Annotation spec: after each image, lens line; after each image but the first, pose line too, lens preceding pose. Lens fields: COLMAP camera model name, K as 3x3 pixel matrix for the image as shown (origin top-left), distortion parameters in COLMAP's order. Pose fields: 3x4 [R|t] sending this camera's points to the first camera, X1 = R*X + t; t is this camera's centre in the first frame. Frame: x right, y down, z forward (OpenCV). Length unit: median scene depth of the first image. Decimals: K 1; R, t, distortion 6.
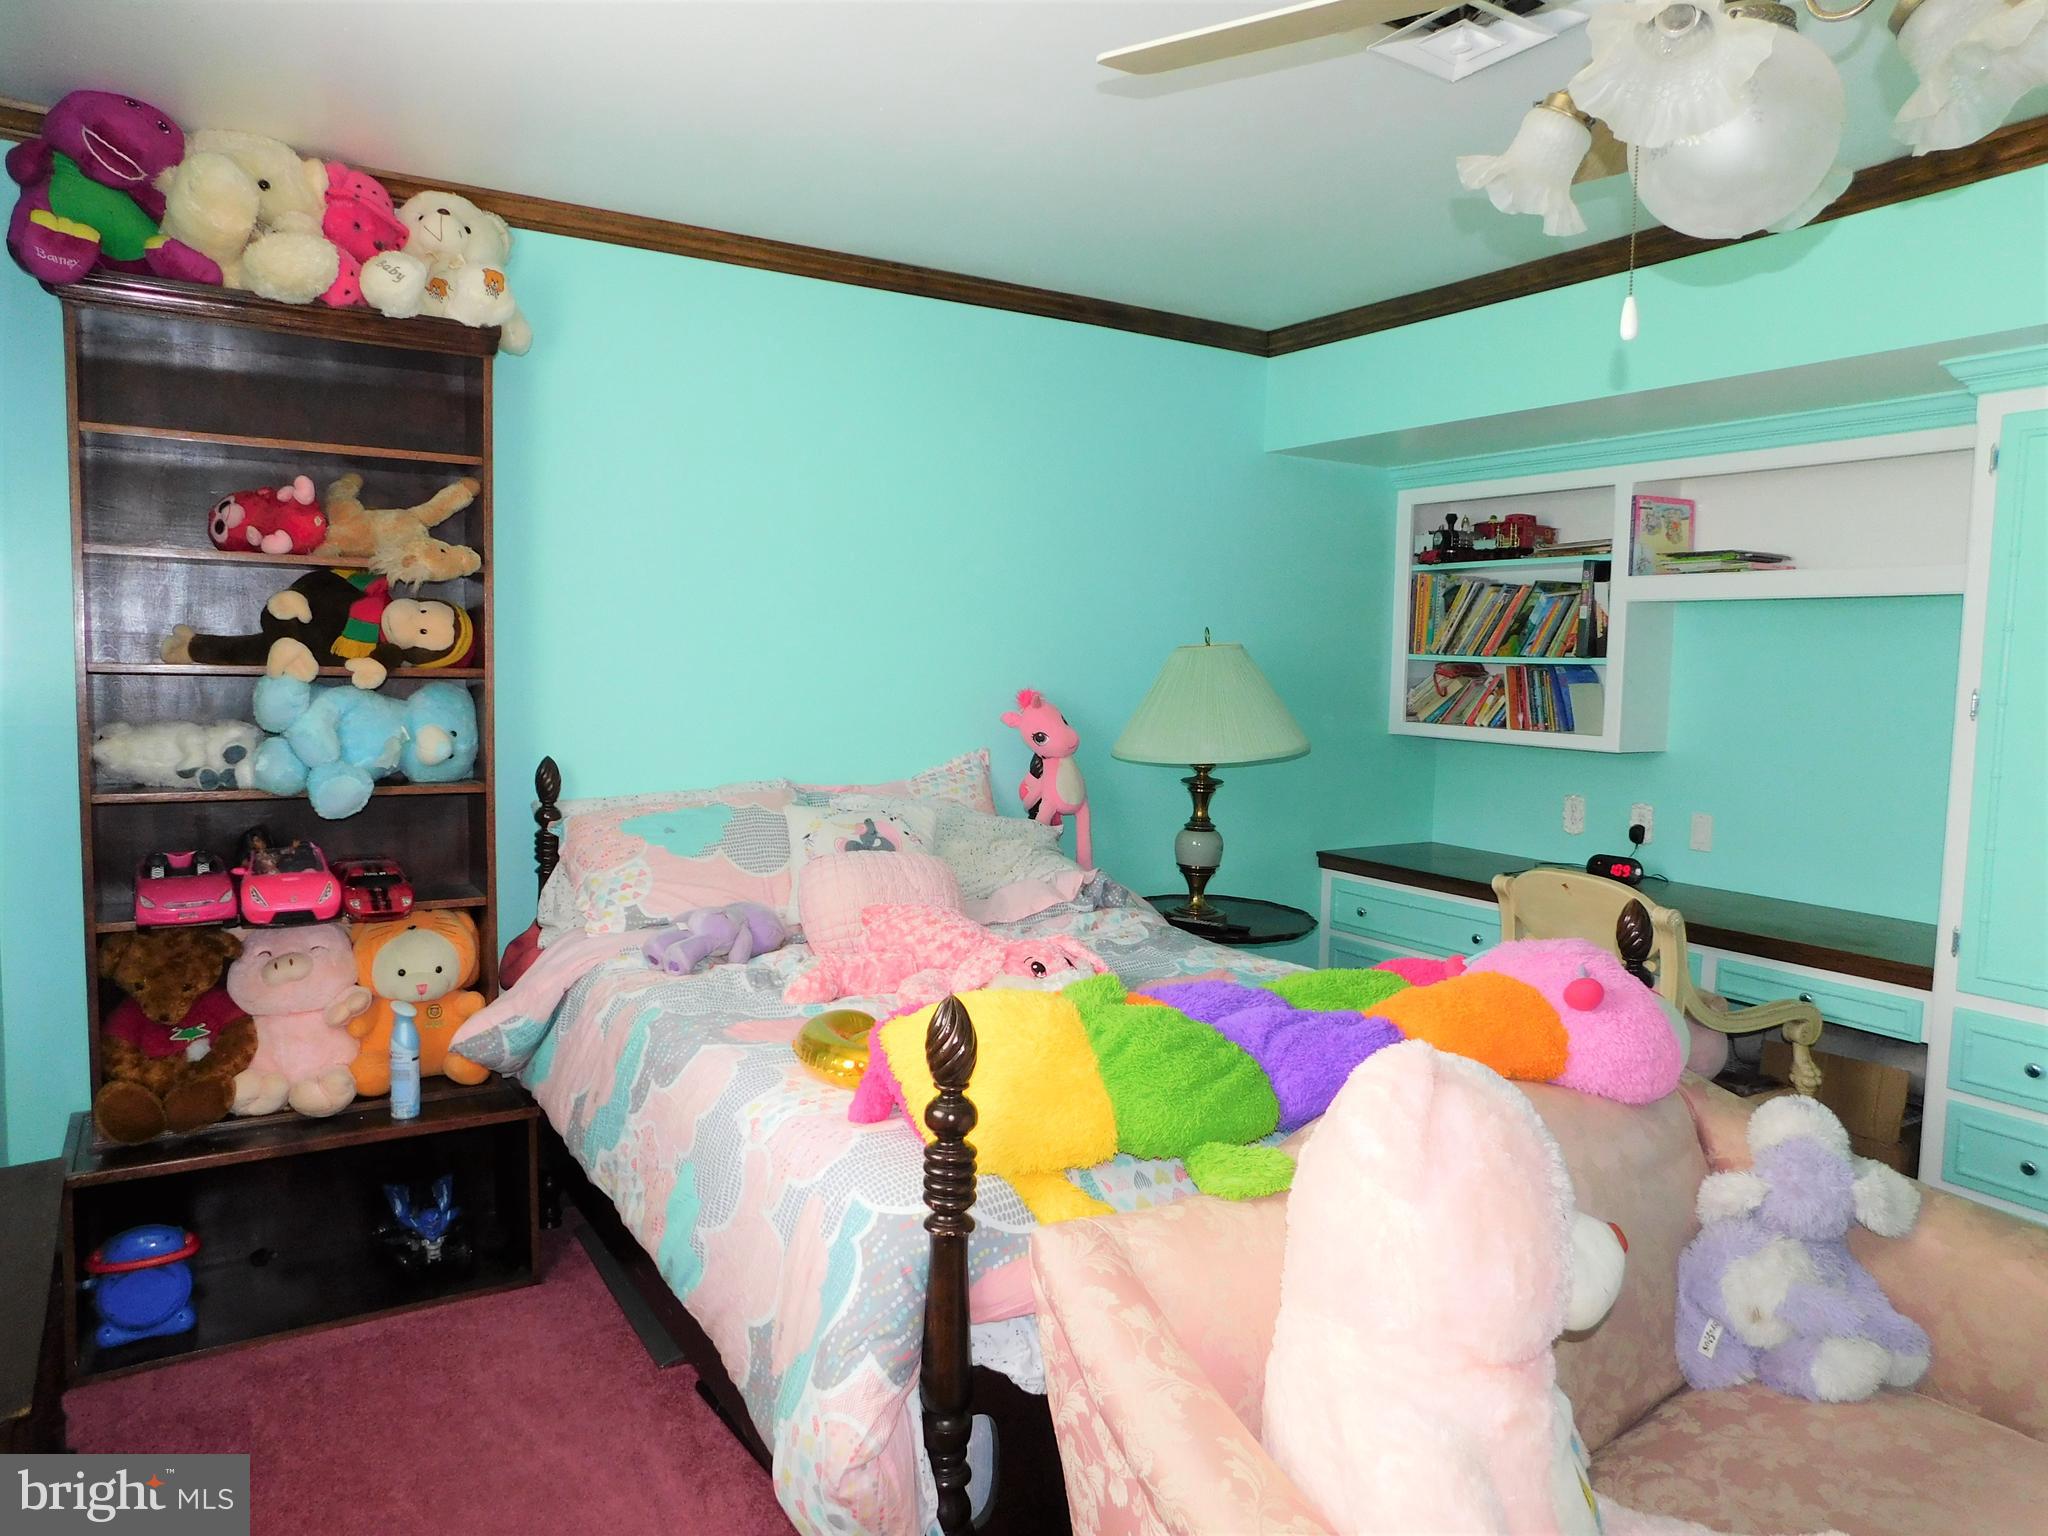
lens RADIAL K [[1368.5, 0, 1015.8], [0, 1368.5, 767.5], [0, 0, 1]] dist [-0.060382, 0.044463]
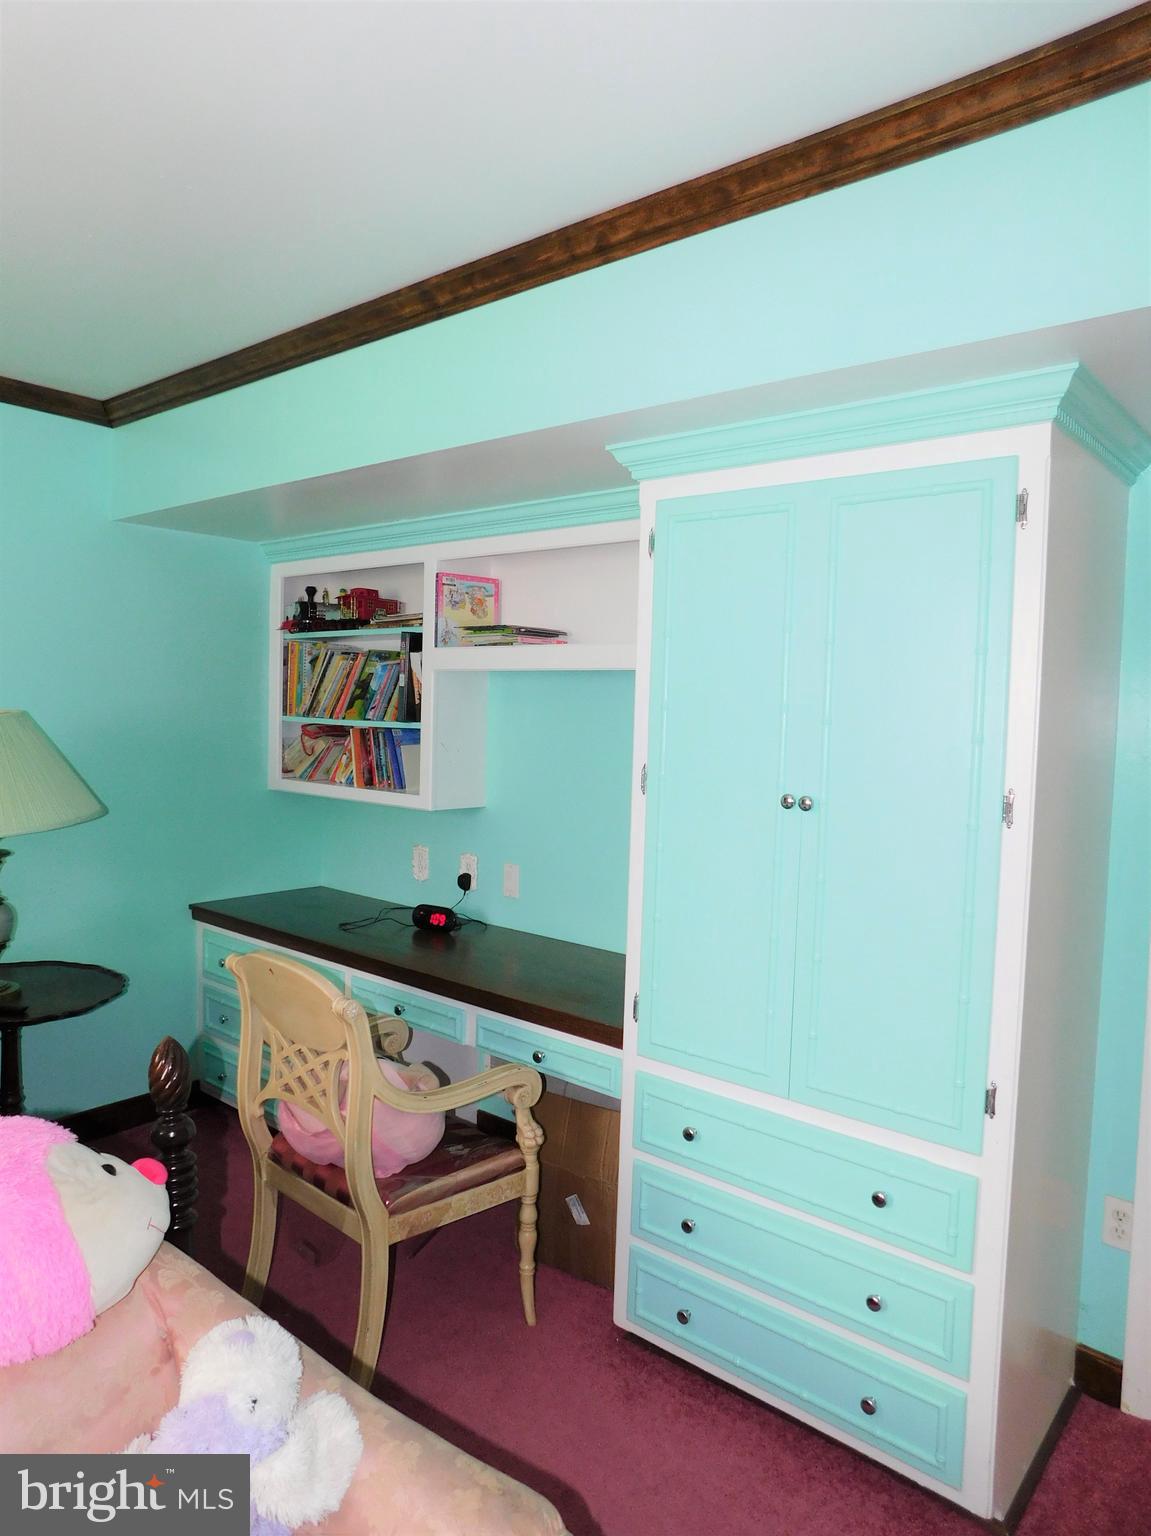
lens RADIAL K [[1026.4, 0, 572.2], [0, 1026.4, 763.6], [0, 0, 1]] dist [-0.060382, 0.044463]
pose [[0.950049, -0.012145, 0.311865, 0.278530], [0.017919, 0.999717, -0.015656, -0.031437], [-0.311586, 0.020463, 0.949997, 0.177798]]
